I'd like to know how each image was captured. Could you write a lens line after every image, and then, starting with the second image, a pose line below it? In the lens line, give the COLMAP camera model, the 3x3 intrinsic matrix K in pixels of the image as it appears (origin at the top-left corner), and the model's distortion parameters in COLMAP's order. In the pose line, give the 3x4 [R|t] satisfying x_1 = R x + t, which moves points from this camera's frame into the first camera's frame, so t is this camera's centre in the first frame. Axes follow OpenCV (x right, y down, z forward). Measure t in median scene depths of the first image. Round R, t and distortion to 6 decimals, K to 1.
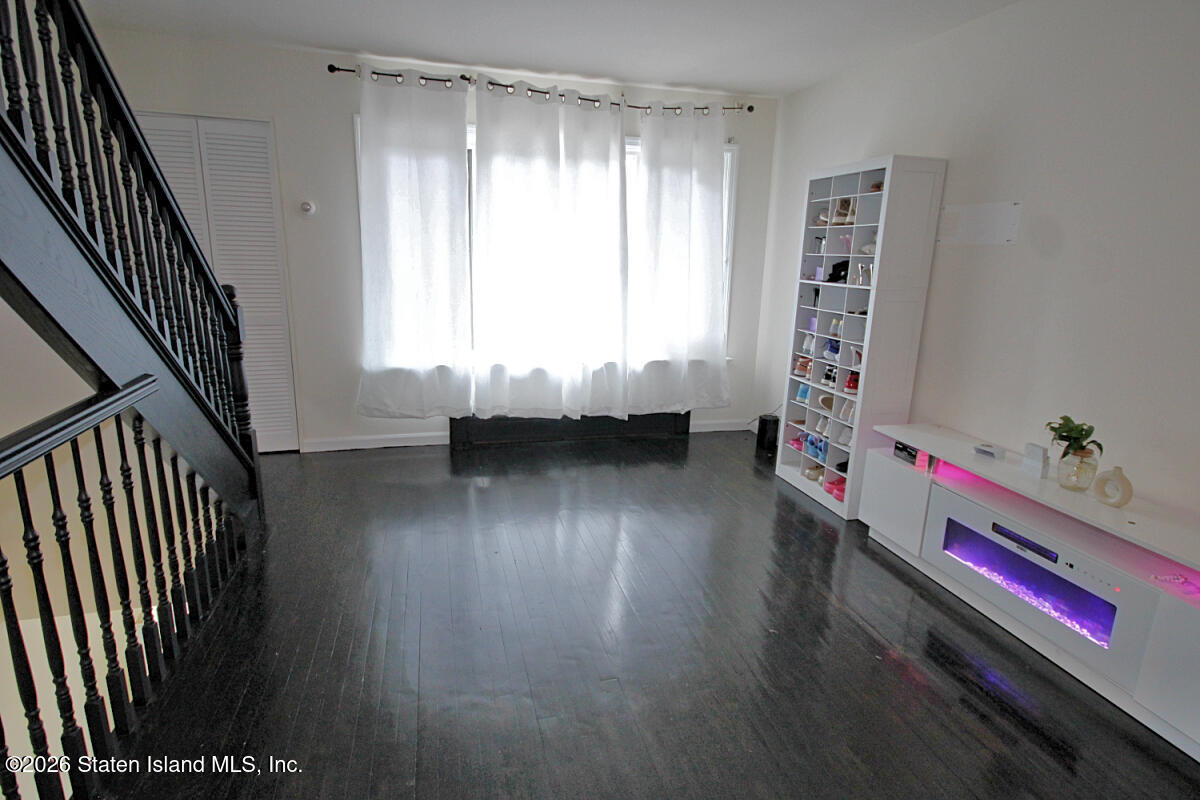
lens RADIAL K [[618.9, 0, 600.0], [0, 618.9, 400.0], [0, 0, 1]] dist [-0.001309, -0.000791]
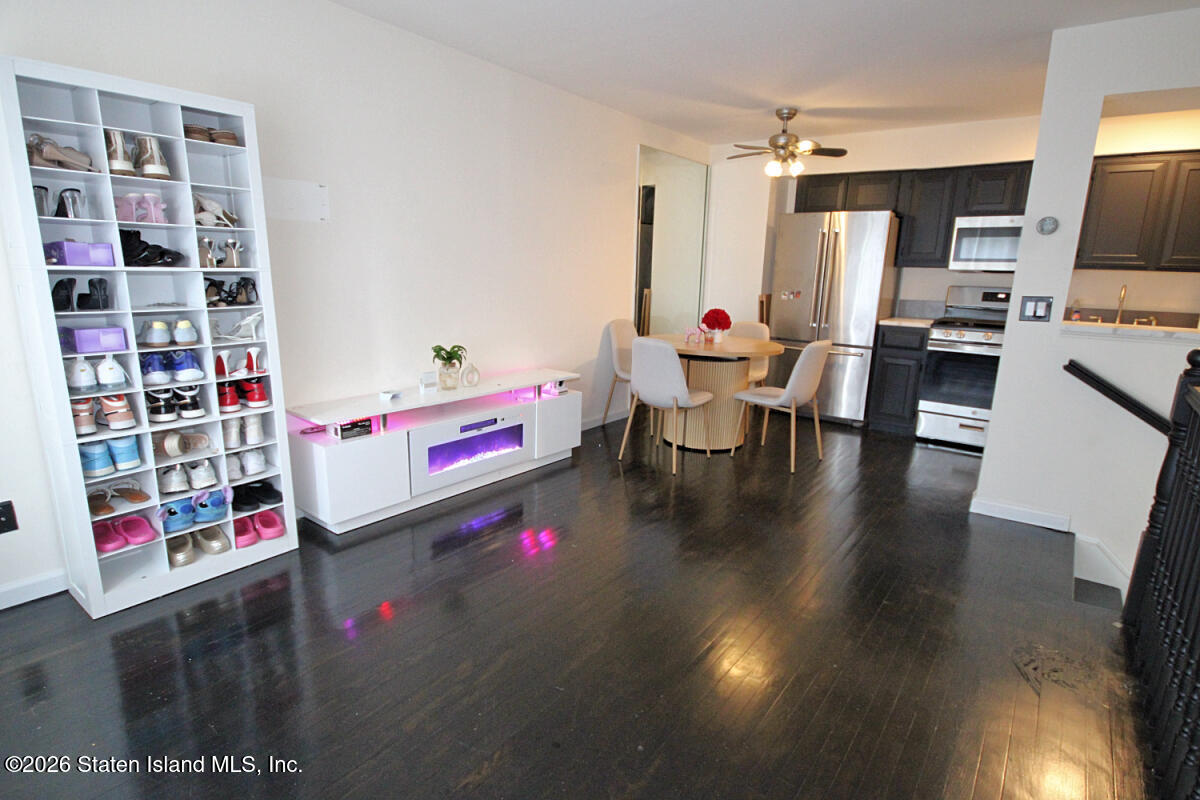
lens RADIAL K [[604.1, 0, 600.0], [0, 604.1, 400.0], [0, 0, 1]] dist [-0.003387, -0.000214]
pose [[-0.601265, -0.218086, 0.768712, -0.493035], [0.146003, 0.915852, 0.374029, -0.267809], [-0.785597, 0.337125, -0.518829, 1.174536]]
